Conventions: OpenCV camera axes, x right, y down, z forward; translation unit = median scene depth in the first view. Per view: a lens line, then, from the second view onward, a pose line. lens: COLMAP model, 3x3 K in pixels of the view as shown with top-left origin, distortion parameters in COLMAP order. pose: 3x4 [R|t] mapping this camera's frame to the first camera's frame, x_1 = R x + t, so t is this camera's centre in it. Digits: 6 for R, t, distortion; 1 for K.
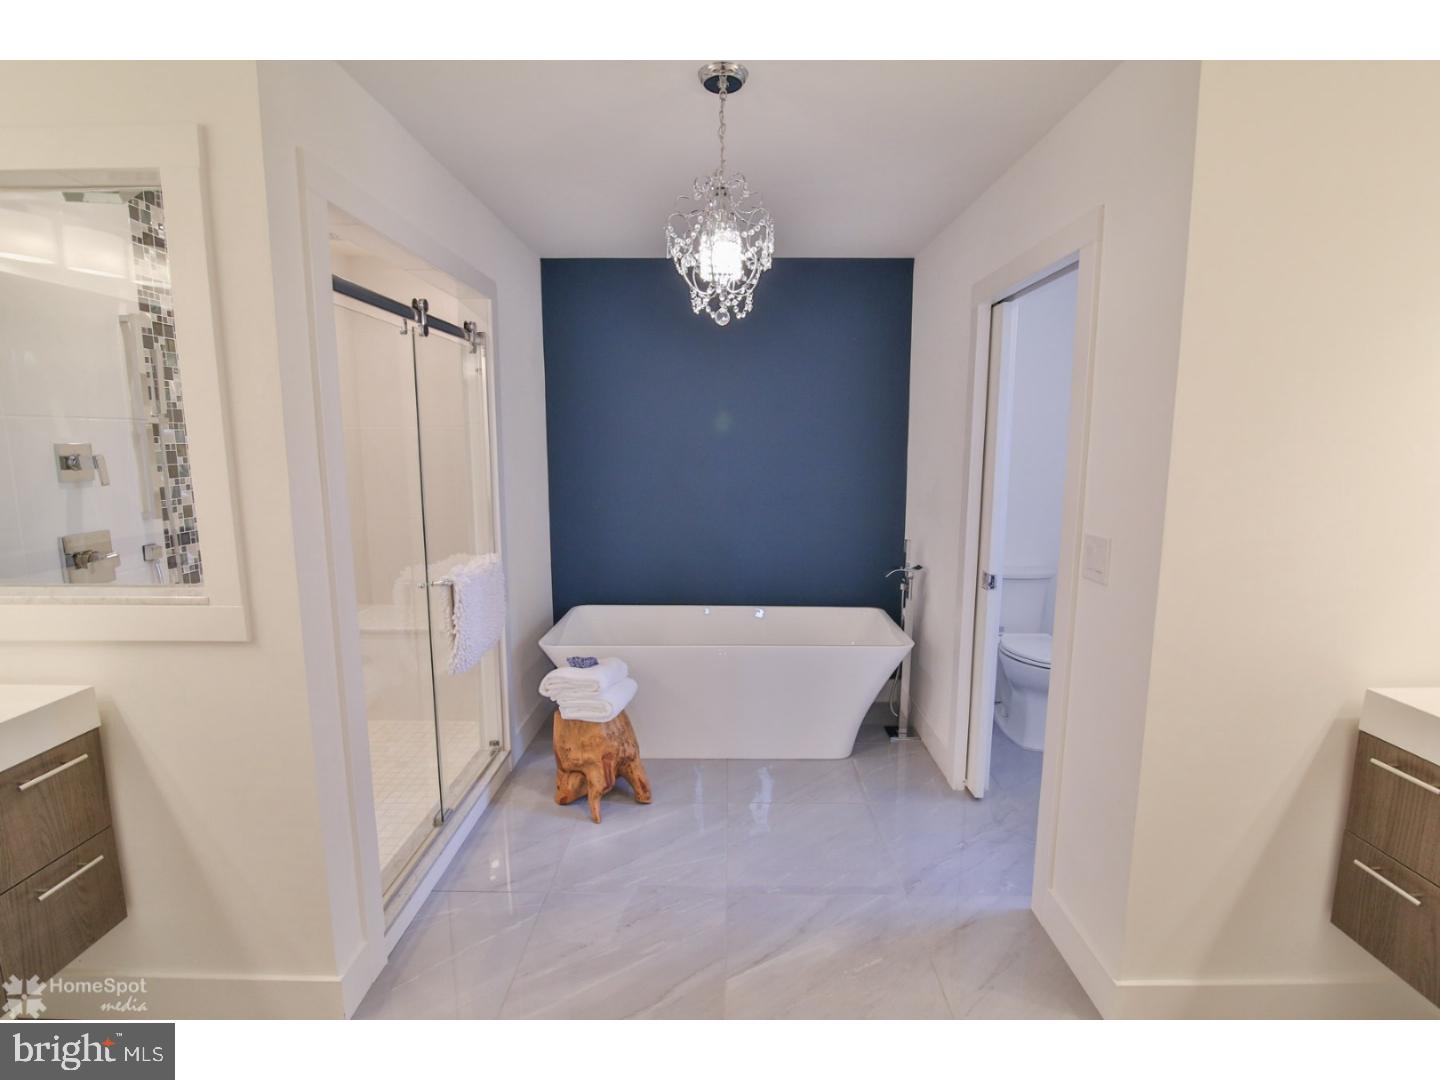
lens RADIAL K [[703.2, 0, 721.4], [0, 703.2, 540.3], [0, 0, 1]] dist [-0.014037, -0.002649]
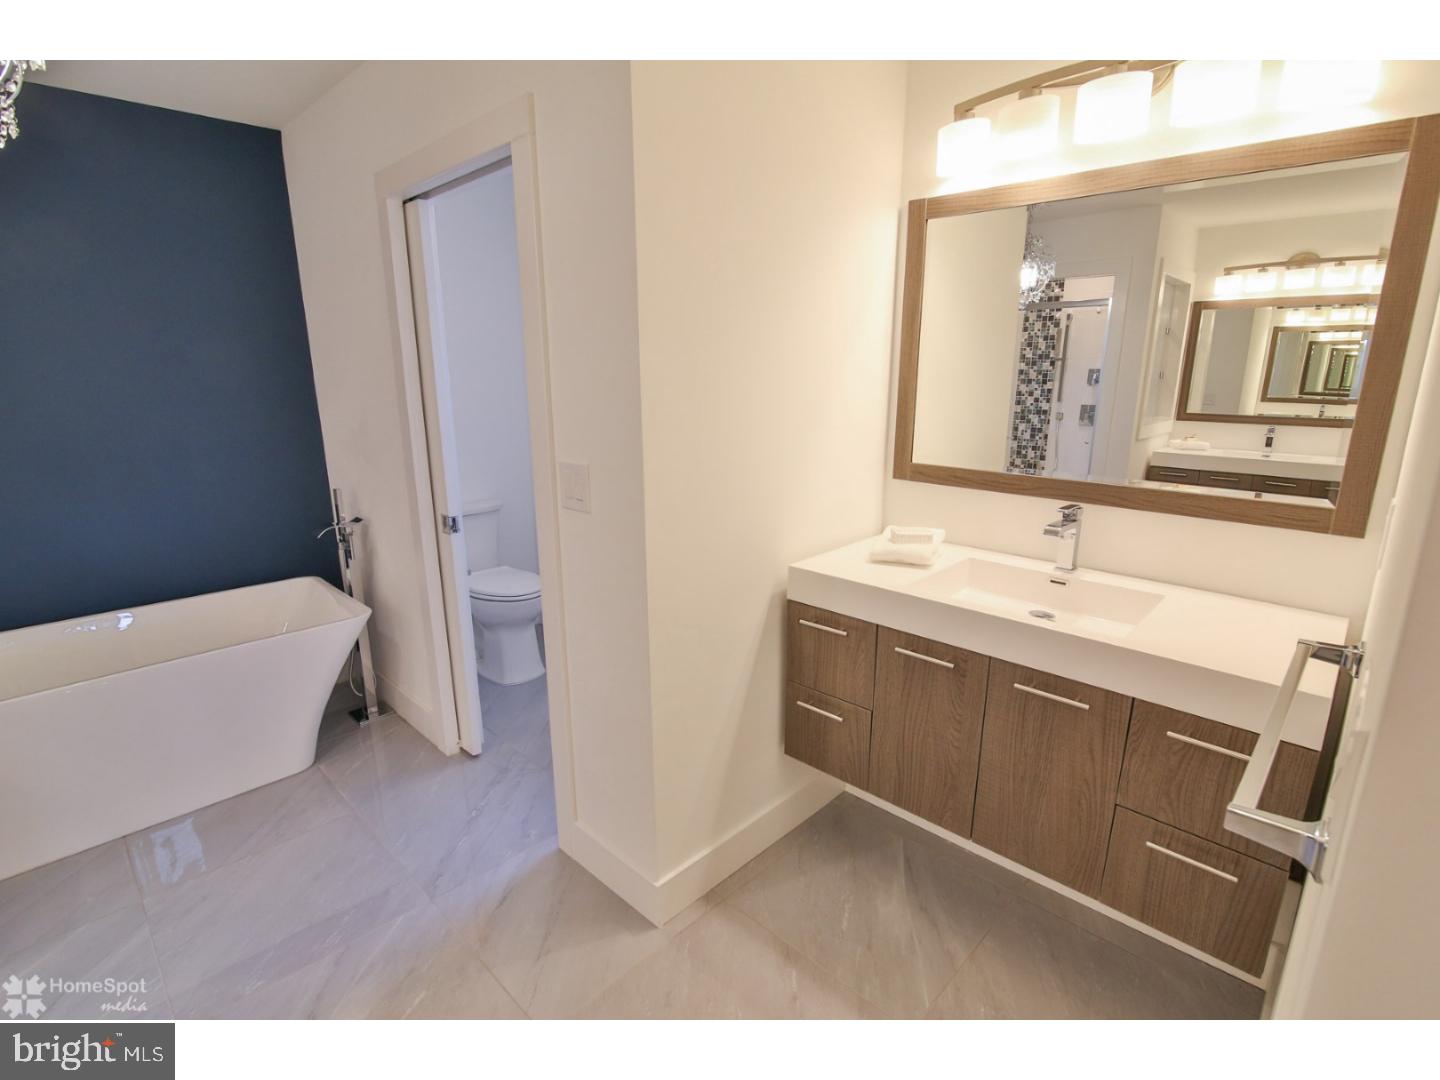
lens RADIAL K [[703.2, 0, 726.4], [0, 703.2, 542.3], [0, 0, 1]] dist [-0.014037, -0.002649]
pose [[0.692545, -0.180109, 0.698529, -0.005290], [0.109057, 0.983341, 0.145422, -0.011387], [-0.713083, -0.024532, 0.700650, 0.118843]]
